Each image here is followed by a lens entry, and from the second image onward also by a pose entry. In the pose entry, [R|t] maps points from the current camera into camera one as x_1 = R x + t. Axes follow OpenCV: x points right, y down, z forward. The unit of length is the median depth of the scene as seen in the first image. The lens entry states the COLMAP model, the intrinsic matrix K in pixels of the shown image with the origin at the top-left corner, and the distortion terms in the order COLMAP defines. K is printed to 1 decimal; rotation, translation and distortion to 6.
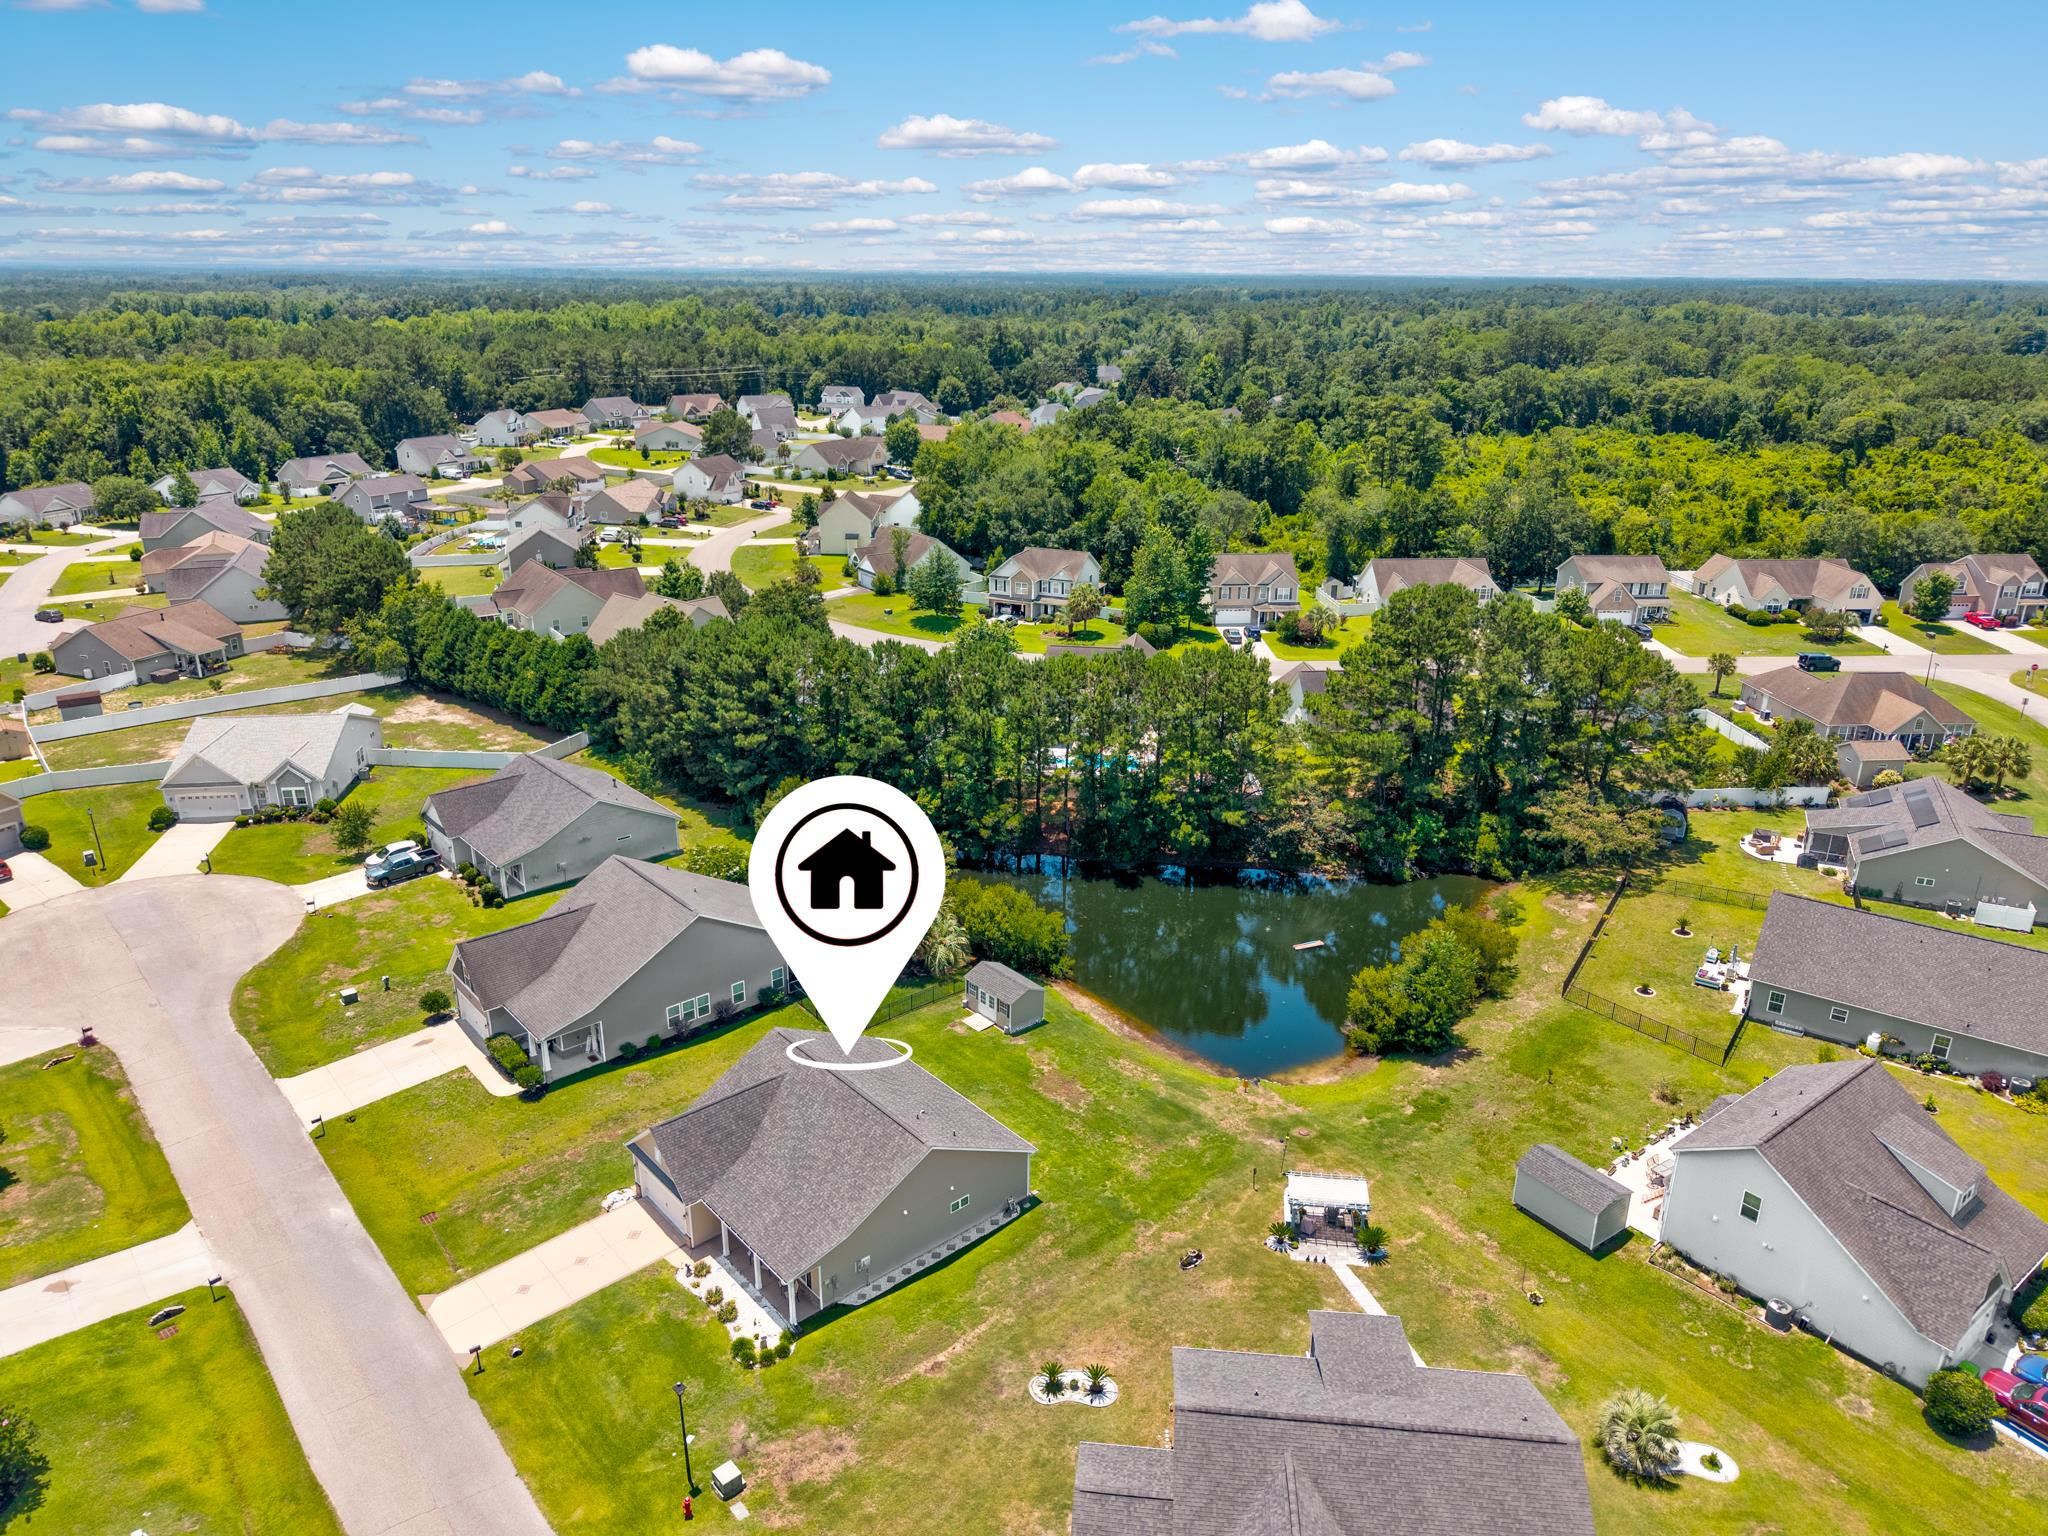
lens RADIAL K [[1386.3, 0, 1024.0], [0, 1386.3, 768.0], [0, 0, 1]] dist [0.057150, -0.080425]
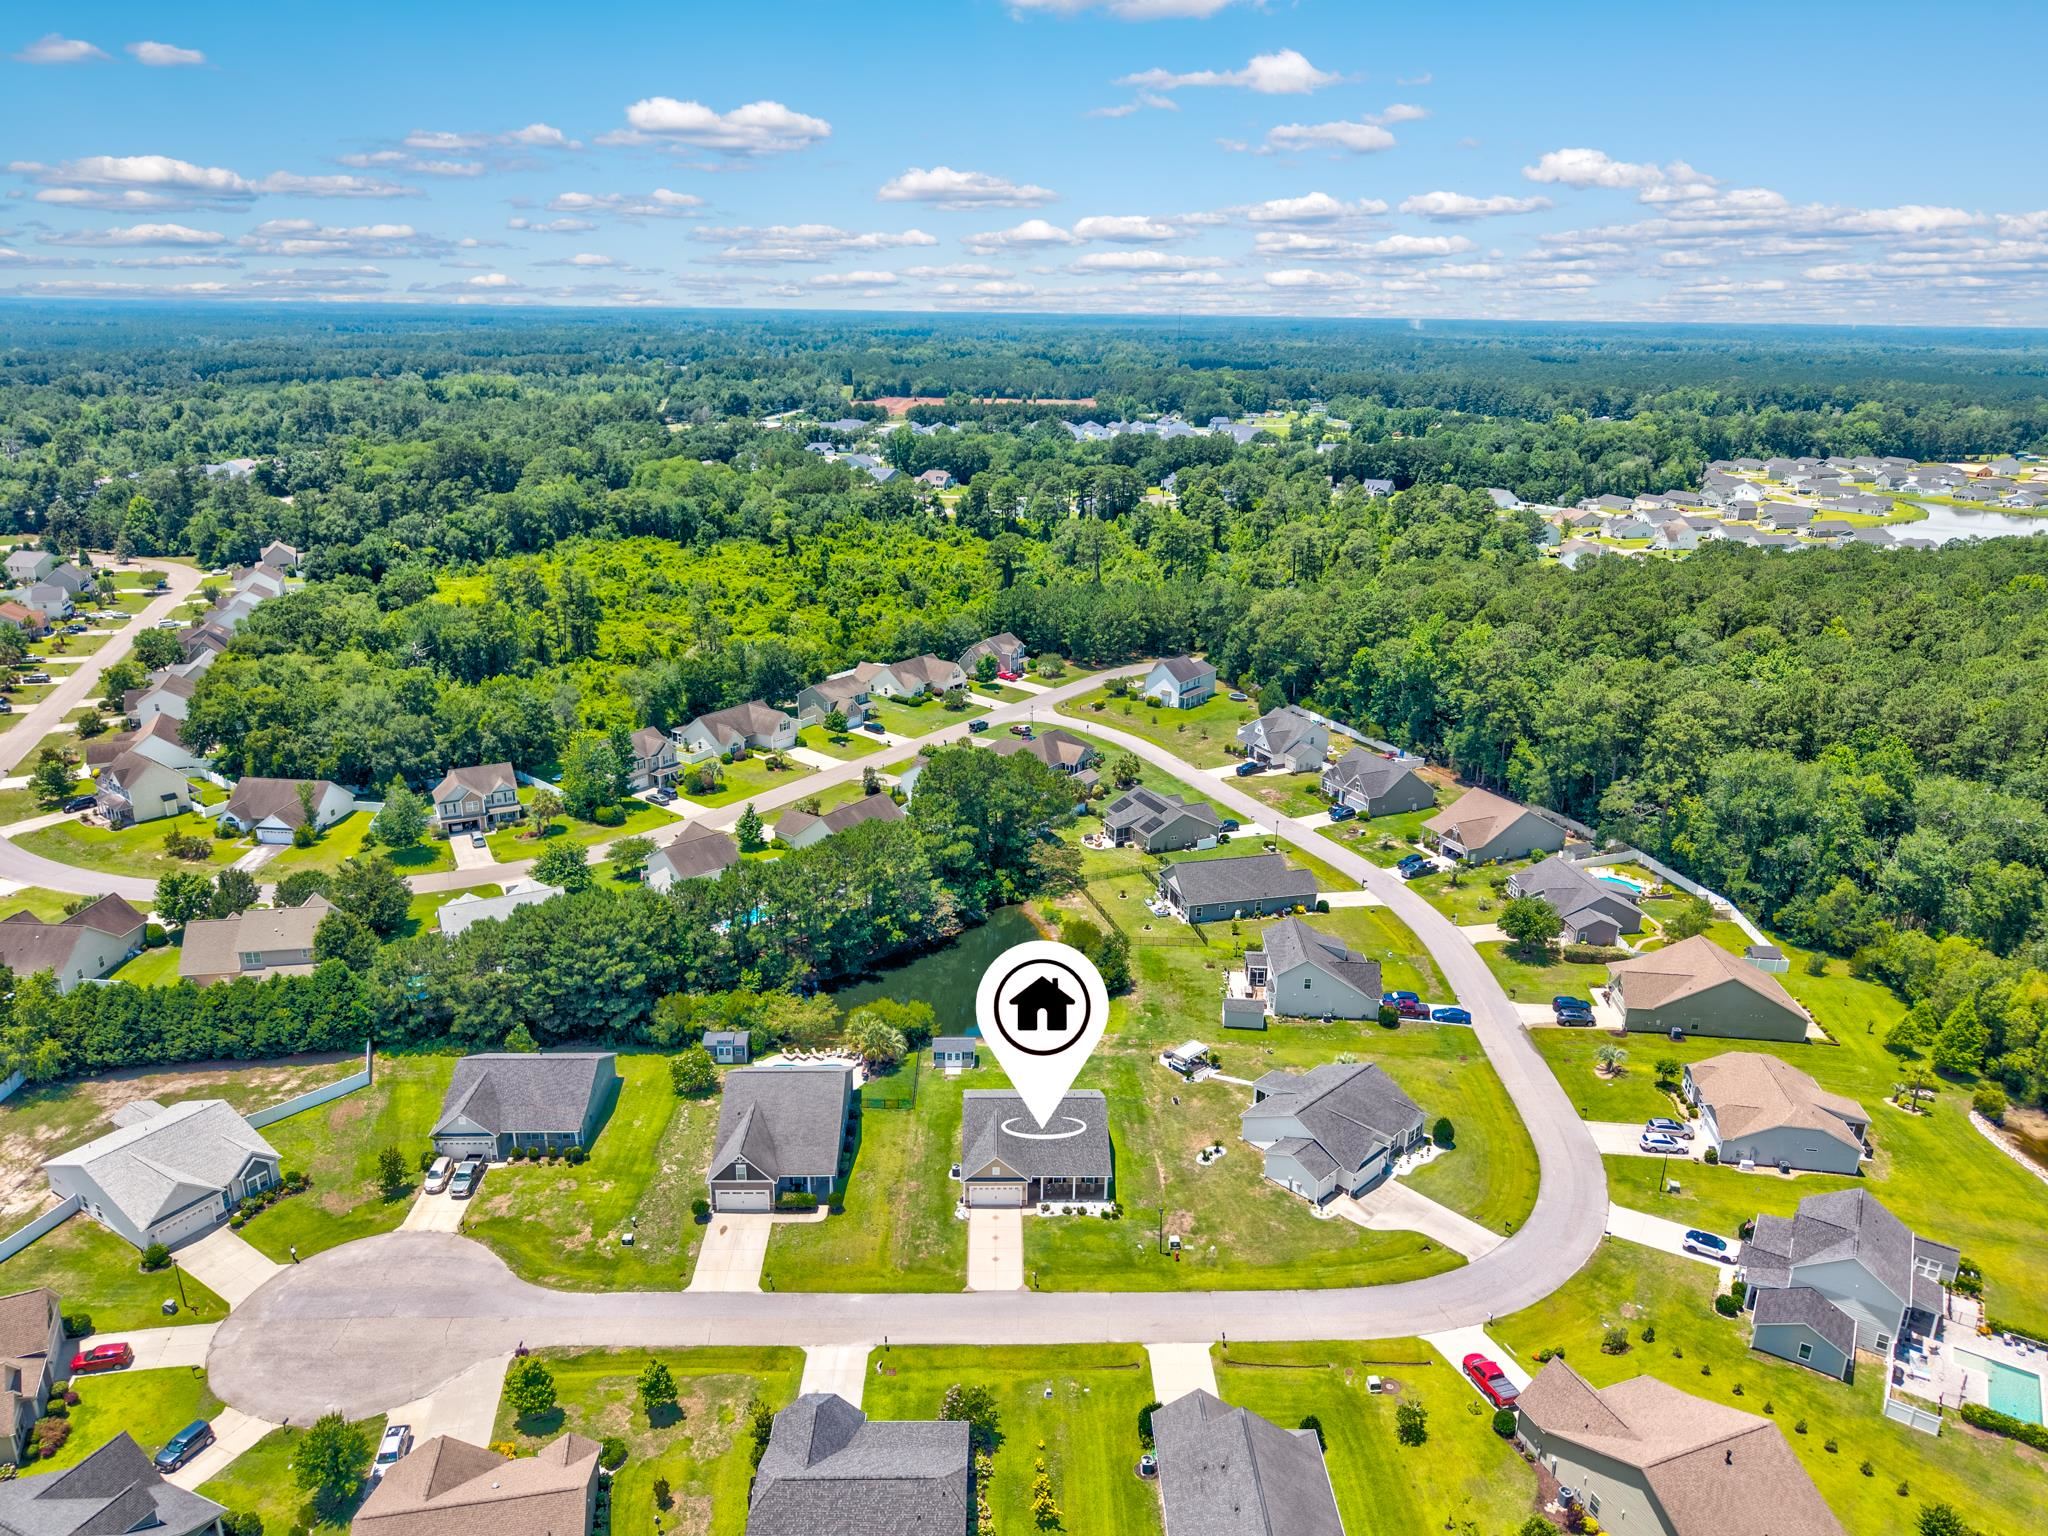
lens RADIAL K [[1339.3, 0, 1055.9], [0, 1339.3, 827.1], [0, 0, 1]] dist [0.026951, -0.027355]
pose [[0.627251, -0.274522, 0.728831, -1.047754], [0.250271, 0.957232, 0.145162, -0.307028], [-0.737510, 0.091352, 0.669129, -0.236333]]
